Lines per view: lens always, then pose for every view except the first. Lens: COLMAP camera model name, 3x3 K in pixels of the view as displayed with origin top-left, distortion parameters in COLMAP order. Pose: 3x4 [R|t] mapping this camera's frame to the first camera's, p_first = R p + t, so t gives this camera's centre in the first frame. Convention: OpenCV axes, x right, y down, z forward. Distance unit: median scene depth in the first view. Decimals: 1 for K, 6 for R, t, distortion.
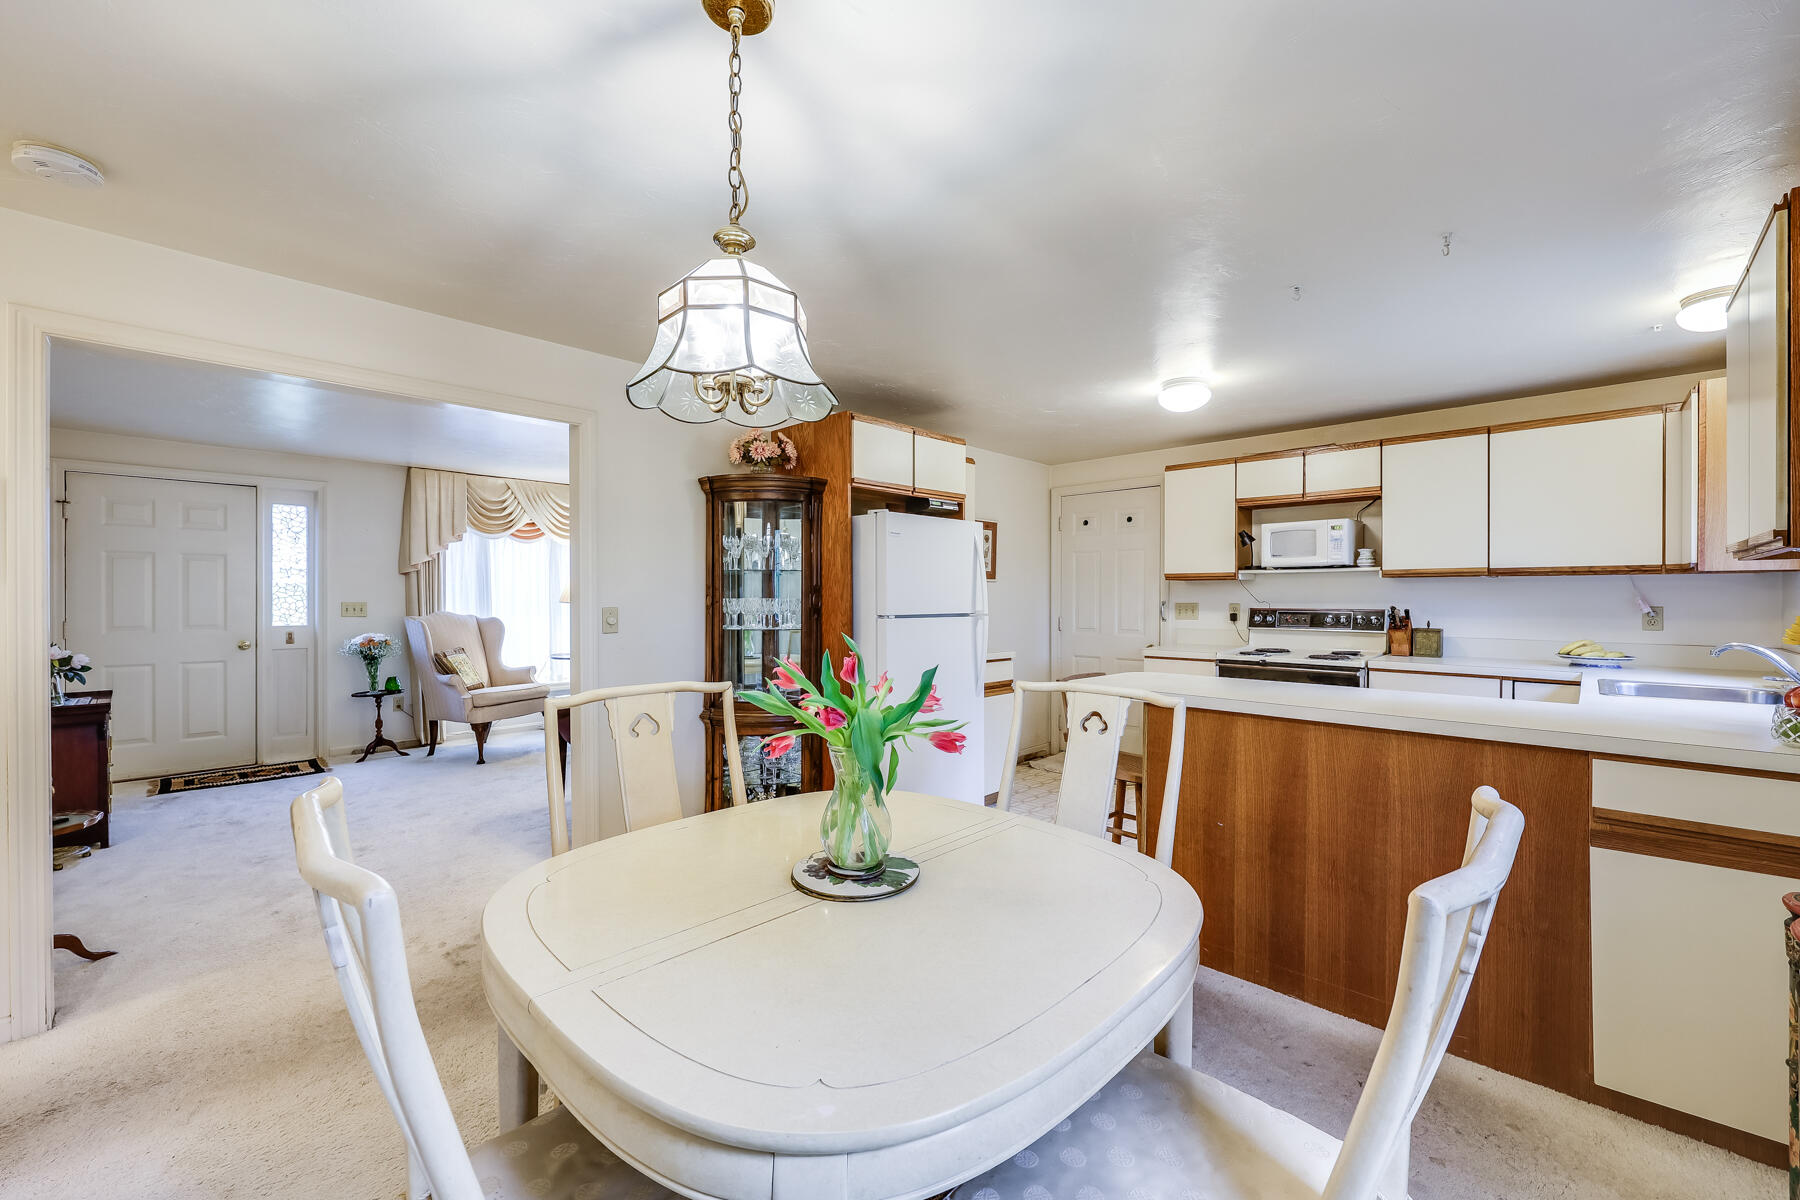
lens RADIAL K [[721.1, 0, 900.0], [0, 721.1, 600.0], [0, 0, 1]] dist [-0.000353, -0.000247]
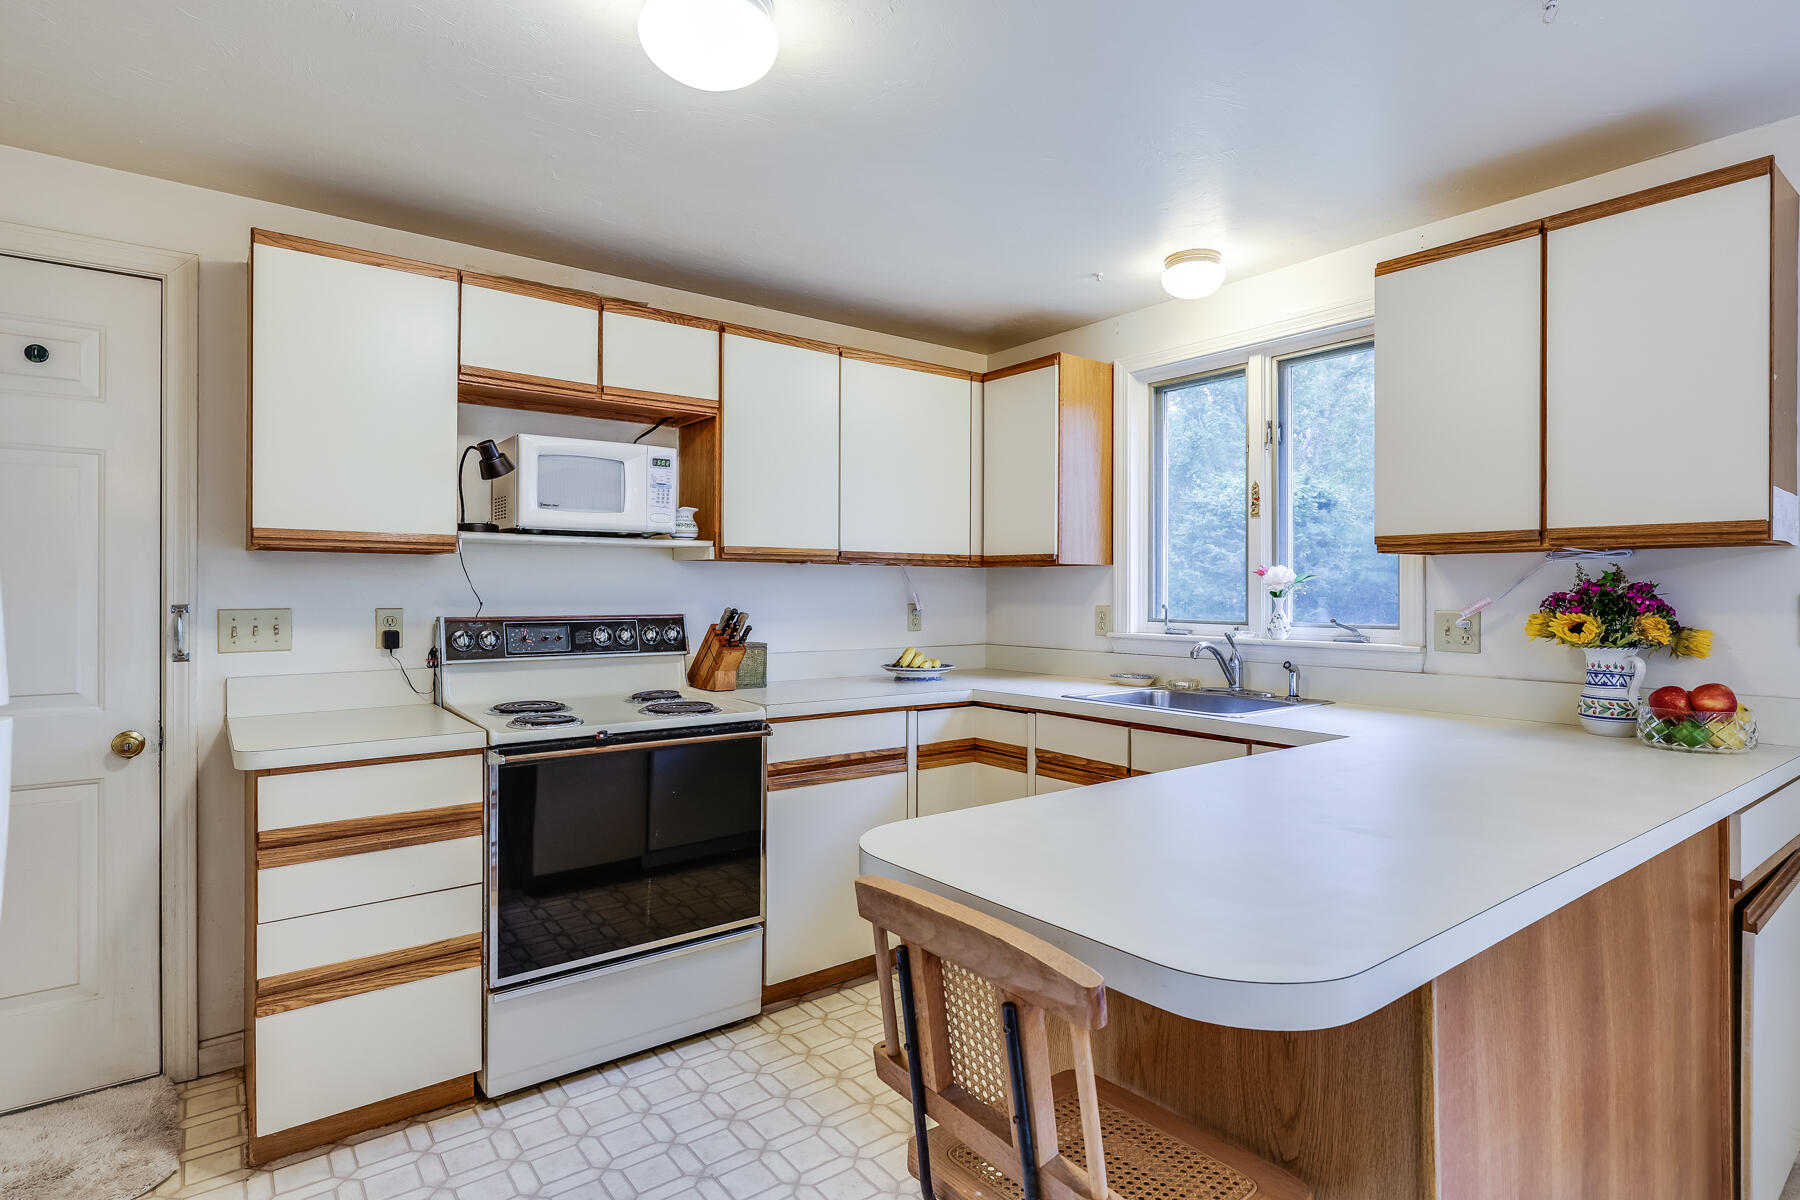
lens RADIAL K [[918.2, 0, 901.4], [0, 918.2, 592.9], [0, 0, 1]] dist [-0.000749, 0.000159]
pose [[0.150274, -0.002457, 0.988641, -0.030295], [0.003421, 0.999992, 0.001965, -0.003715], [-0.988638, 0.003087, 0.150281, 0.549133]]
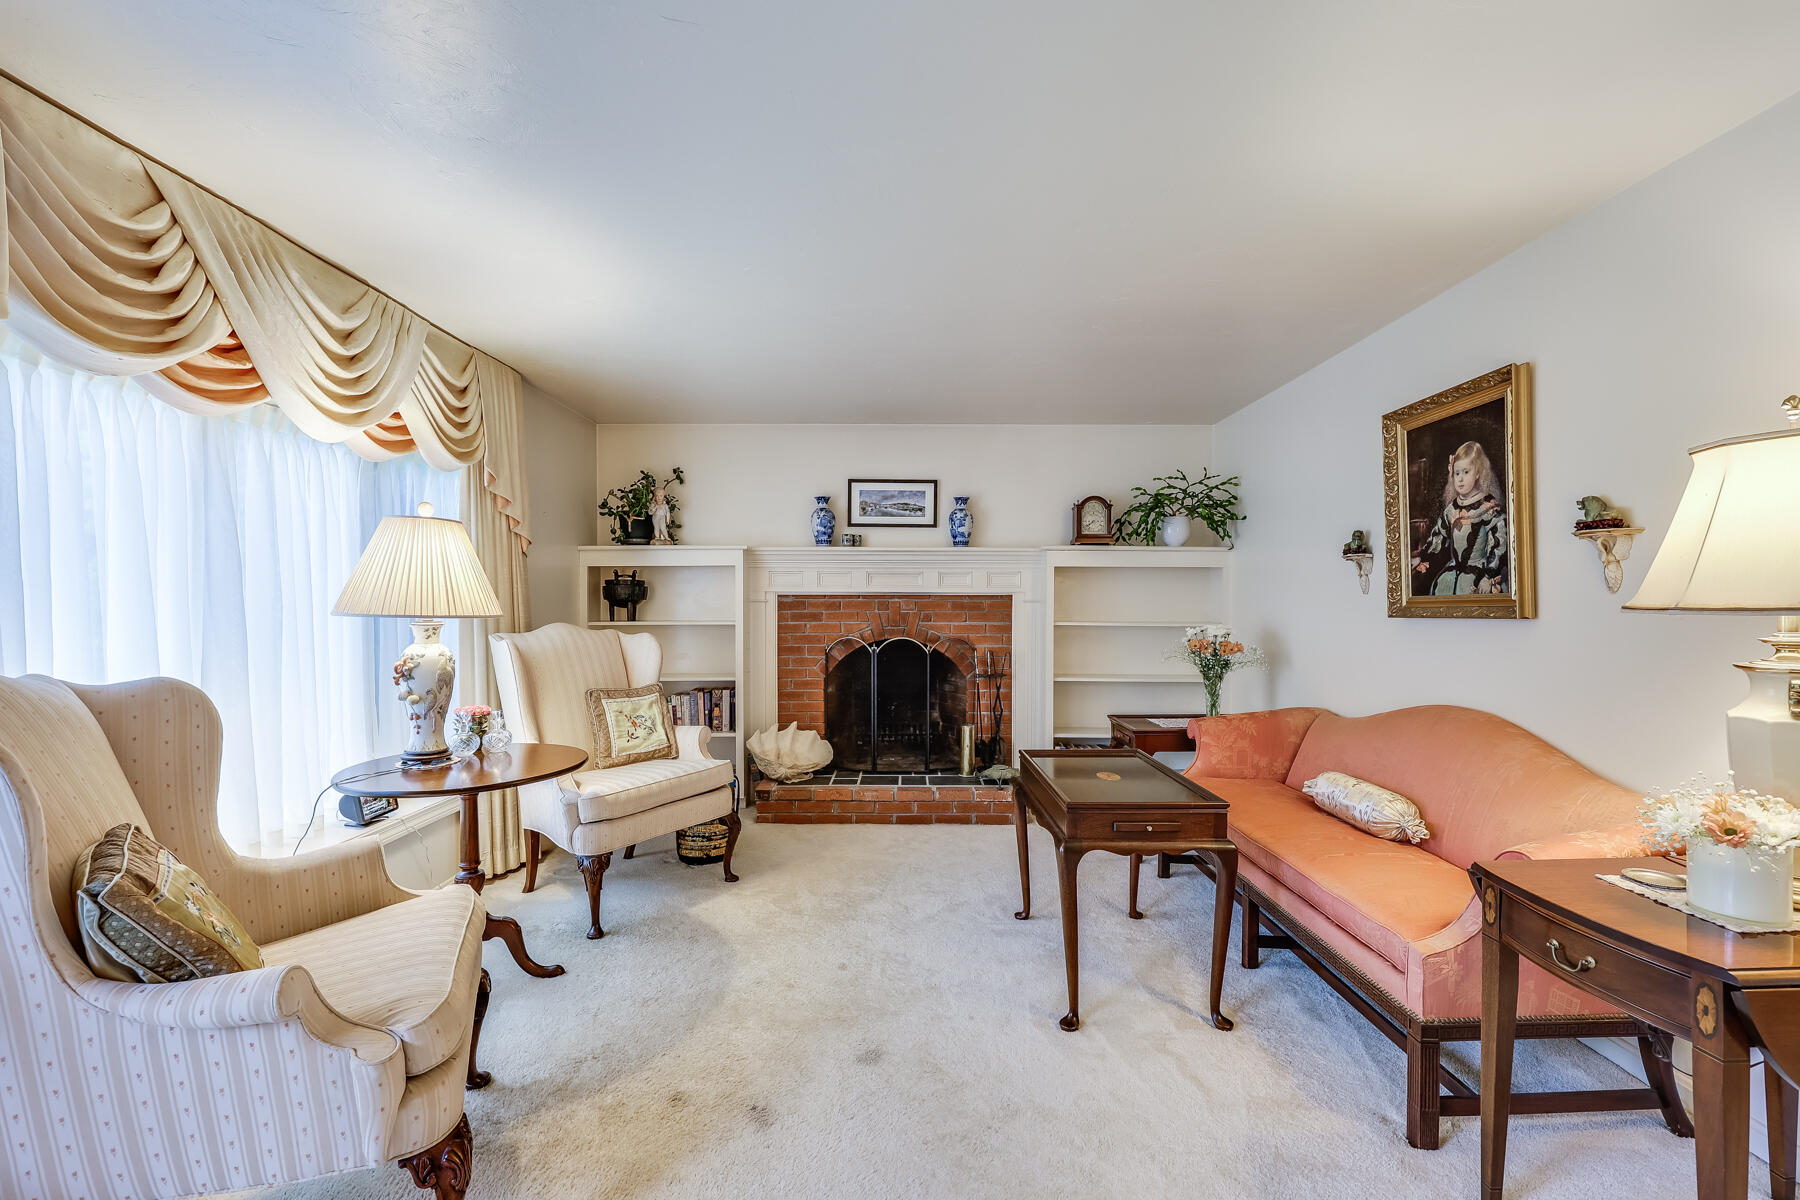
lens RADIAL K [[758.3, 0, 898.5], [0, 758.3, 609.8], [0, 0, 1]] dist [0.000176, -0.000035]
pose [[0.724627, -0.009489, 0.689076, -0.638845], [0.003708, 0.999944, 0.009870, -0.003380], [-0.689131, -0.004597, 0.724622, 0.714936]]
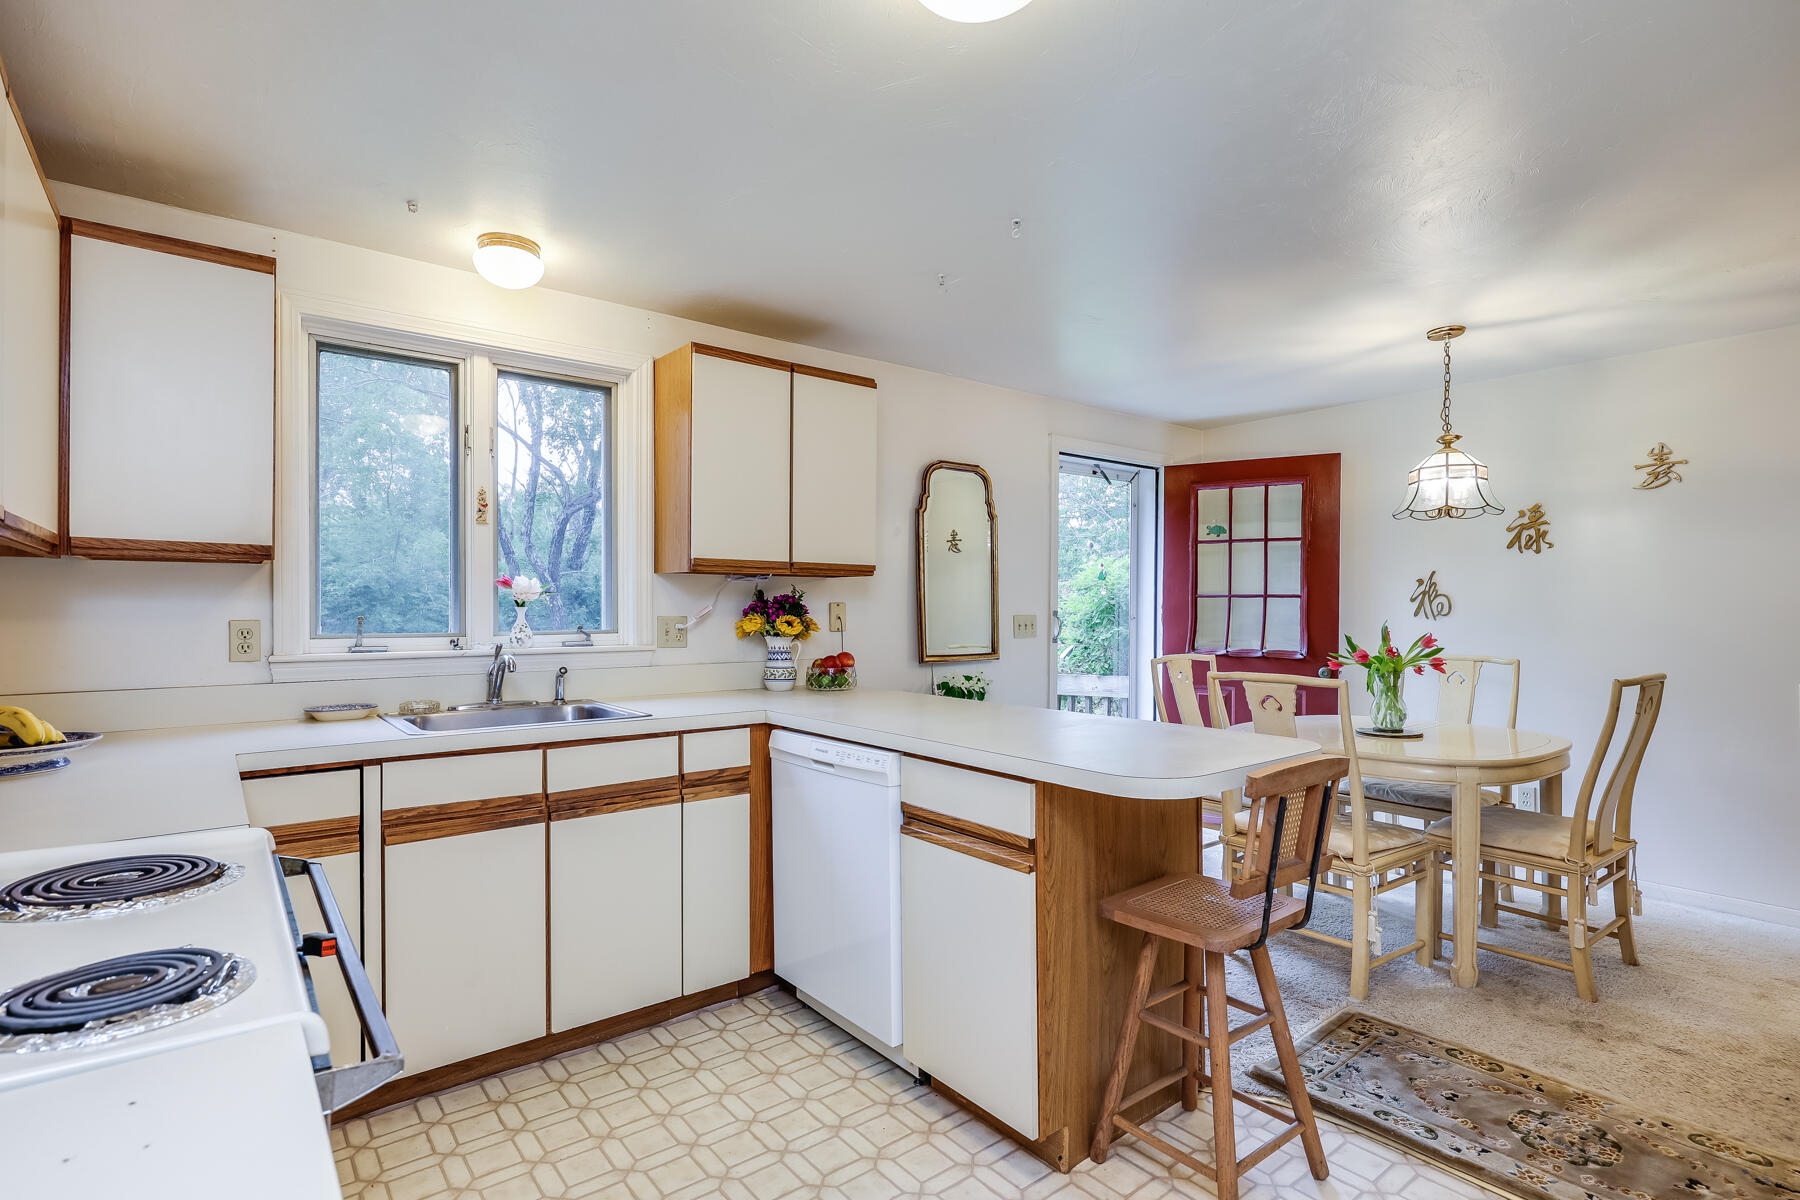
lens RADIAL K [[872.6, 0, 900.6], [0, 872.6, 611.2], [0, 0, 1]] dist [0.002299, 0.001196]
pose [[-0.990965, -0.001687, 0.134107, 0.247470], [-0.000377, 0.999952, 0.009790, -0.001710], [-0.134117, 0.009651, -0.990918, 0.905019]]
